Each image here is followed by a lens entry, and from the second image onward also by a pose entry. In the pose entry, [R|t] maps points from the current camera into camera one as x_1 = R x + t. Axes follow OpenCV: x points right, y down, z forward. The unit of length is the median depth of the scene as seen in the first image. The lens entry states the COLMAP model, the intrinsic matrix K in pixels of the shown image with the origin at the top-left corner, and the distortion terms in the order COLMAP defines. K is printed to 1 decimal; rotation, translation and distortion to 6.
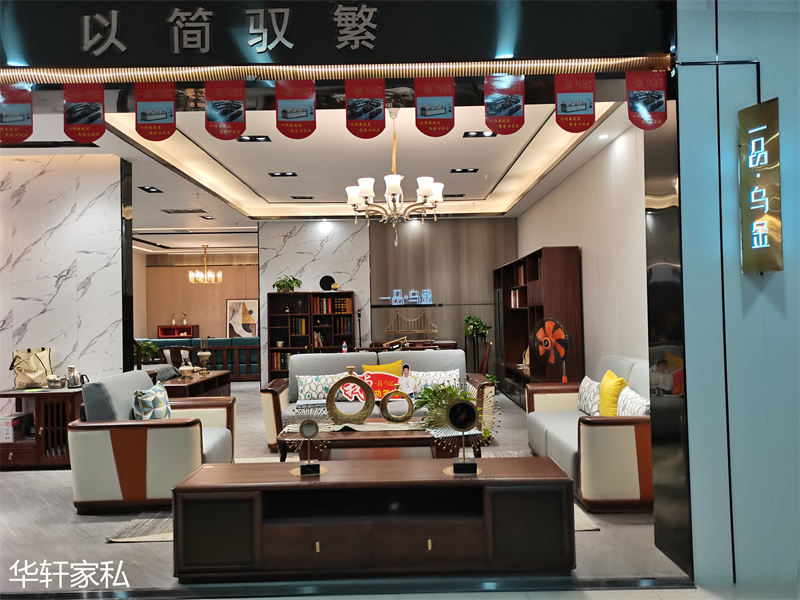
lens RADIAL K [[590.5, 0, 400.0], [0, 590.5, 300.0], [0, 0, 1]] dist [0.001909, -0.000195]
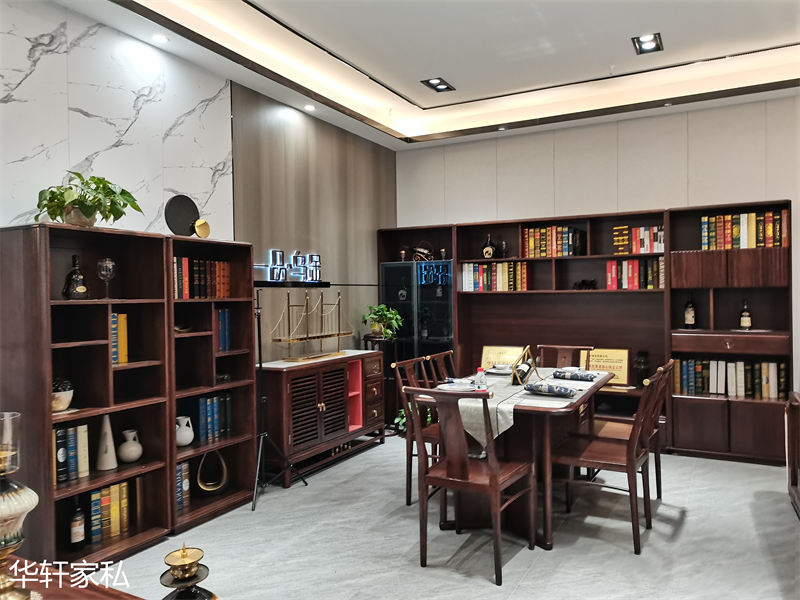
lens RADIAL K [[590.5, 0, 400.0], [0, 590.5, 300.0], [0, 0, 1]] dist [0.001909, -0.000195]
pose [[0.470426, 0.004899, 0.882426, -0.381418], [-0.010914, 0.999940, 0.000267, 0.022255], [-0.882372, -0.009757, 0.470451, 0.705033]]
